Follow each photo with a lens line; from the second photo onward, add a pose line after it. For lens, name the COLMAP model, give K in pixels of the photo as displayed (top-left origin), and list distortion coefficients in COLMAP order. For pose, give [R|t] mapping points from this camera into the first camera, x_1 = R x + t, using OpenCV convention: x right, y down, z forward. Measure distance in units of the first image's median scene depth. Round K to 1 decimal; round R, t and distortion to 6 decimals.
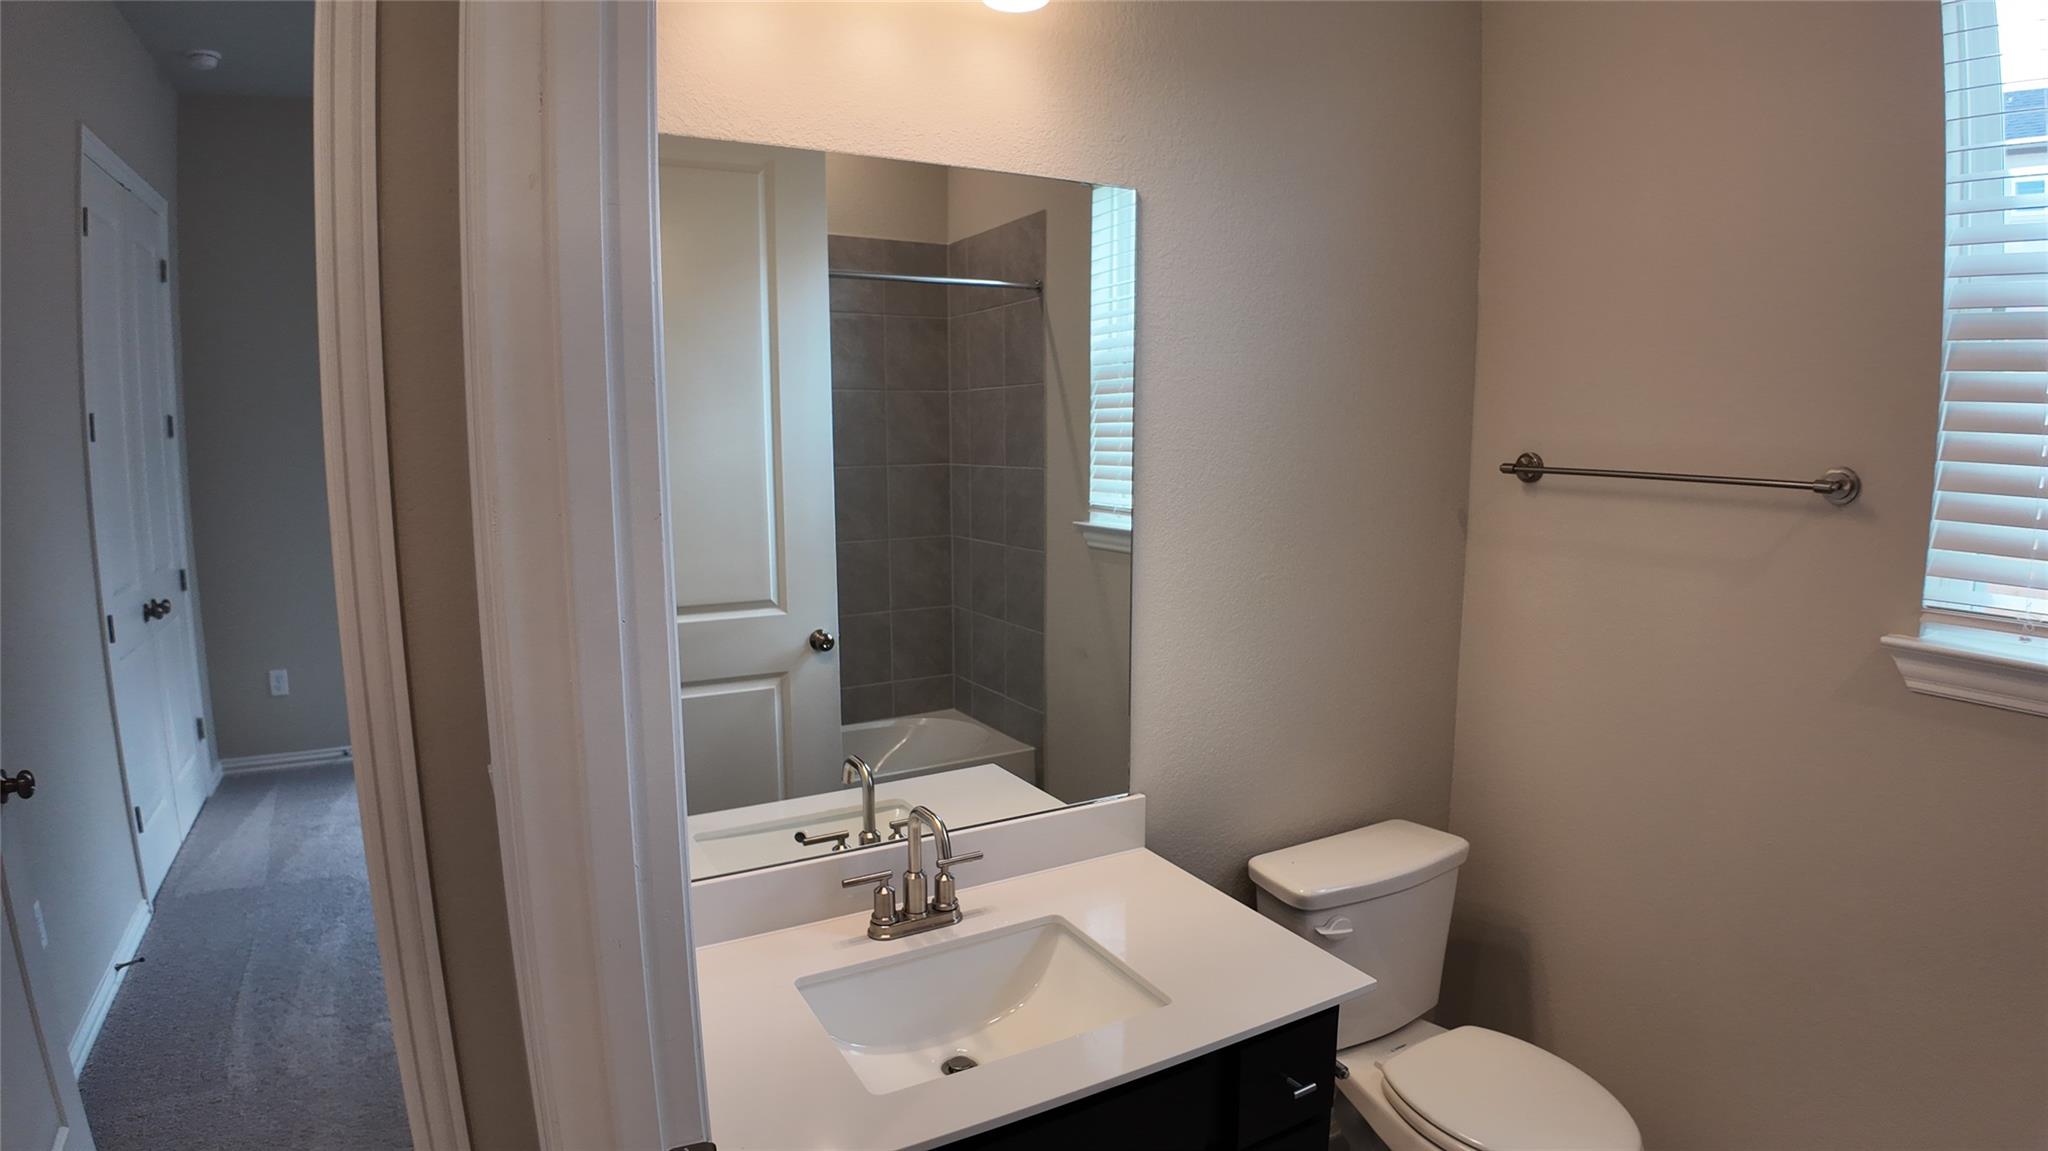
lens RADIAL K [[1081.5, 0, 1024.0], [0, 1081.5, 575.5], [0, 0, 1]] dist [-0.104416, -0.001790]
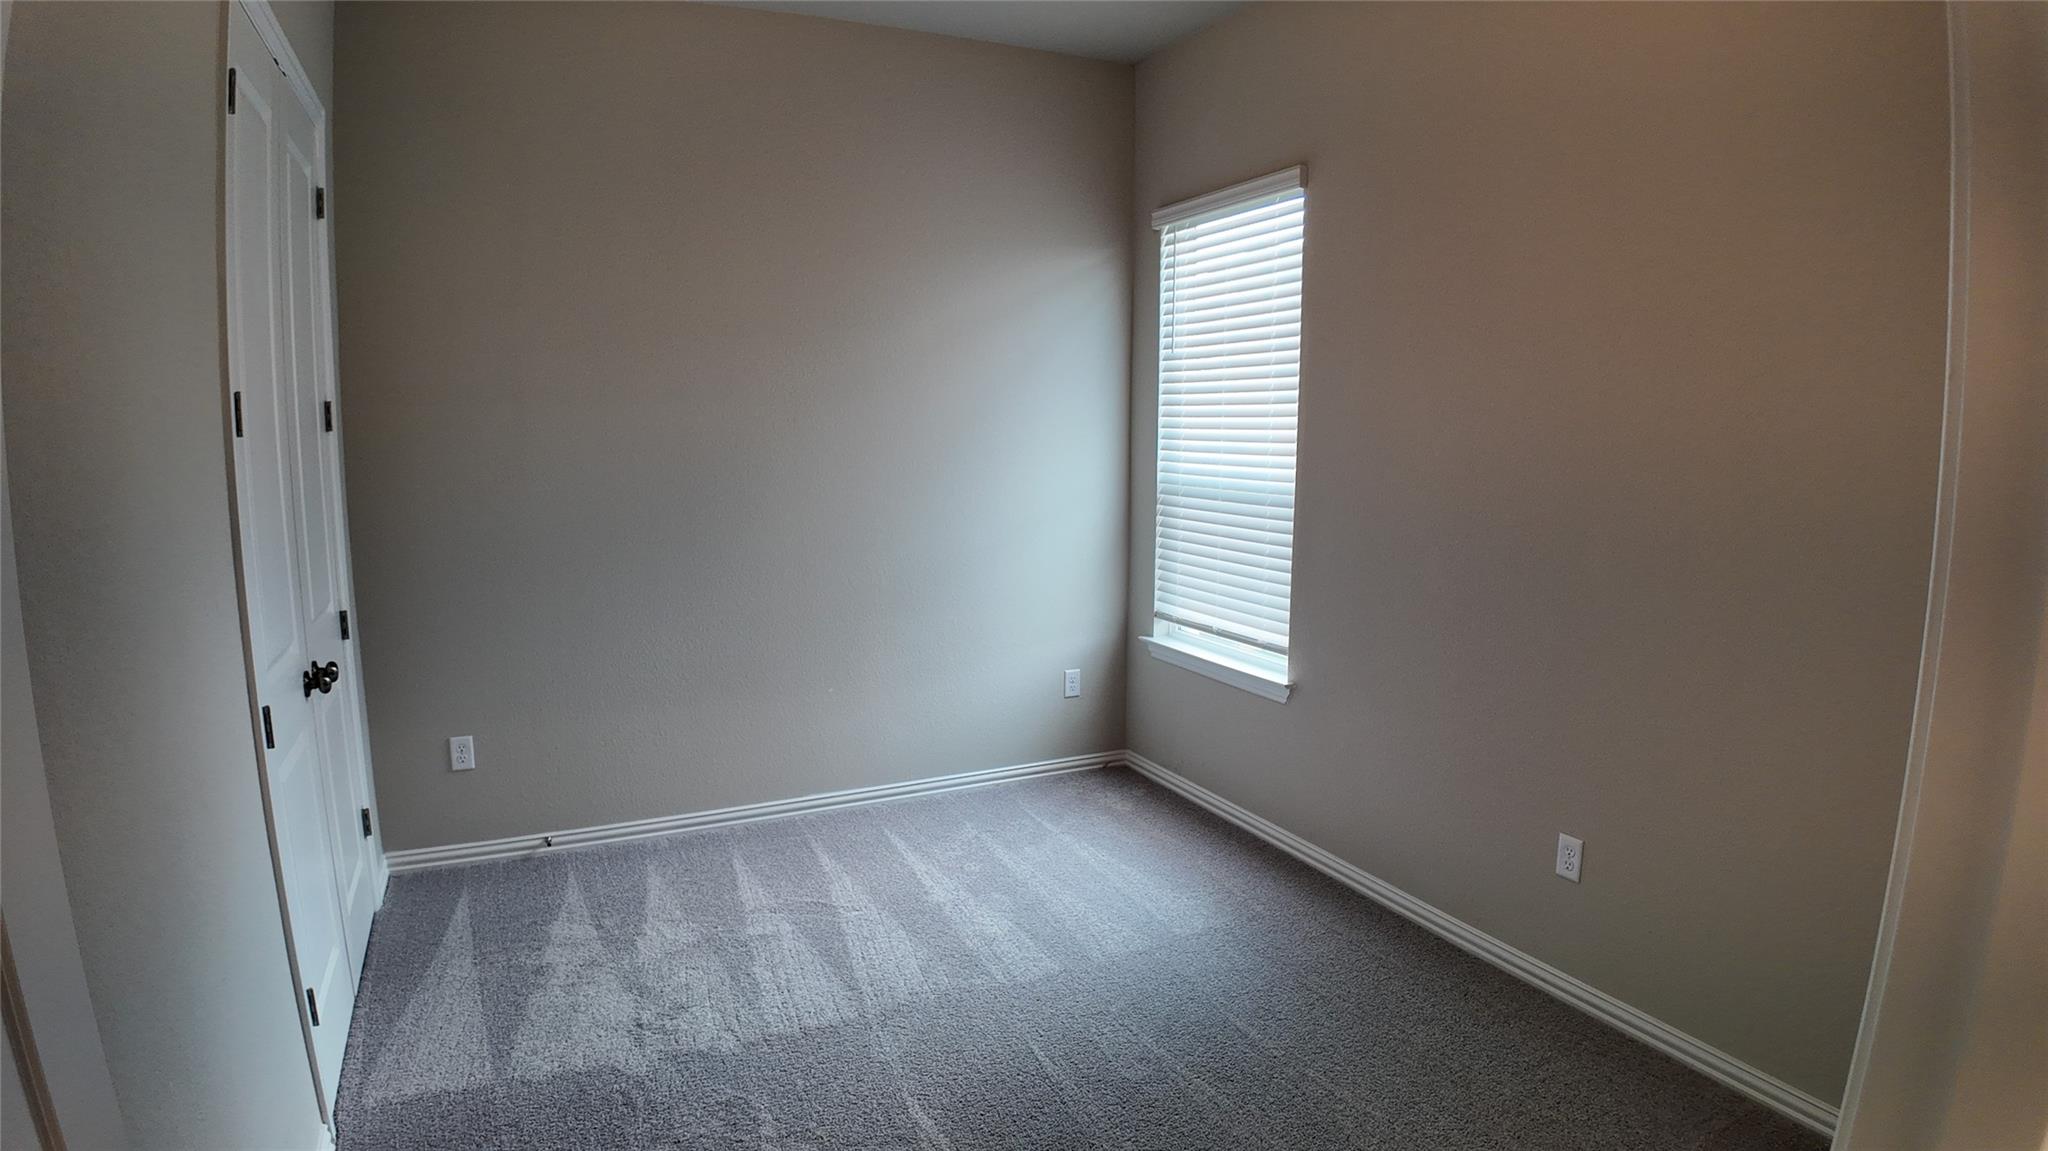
lens RADIAL K [[1078.5, 0, 1051.5], [0, 1078.5, 586.1], [0, 0, 1]] dist [-0.091041, -0.013810]
pose [[0.998990, 0.010521, -0.043677, -0.305620], [-0.010073, 0.999894, 0.010474, -0.040260], [0.043783, -0.010024, 0.998991, 0.282739]]
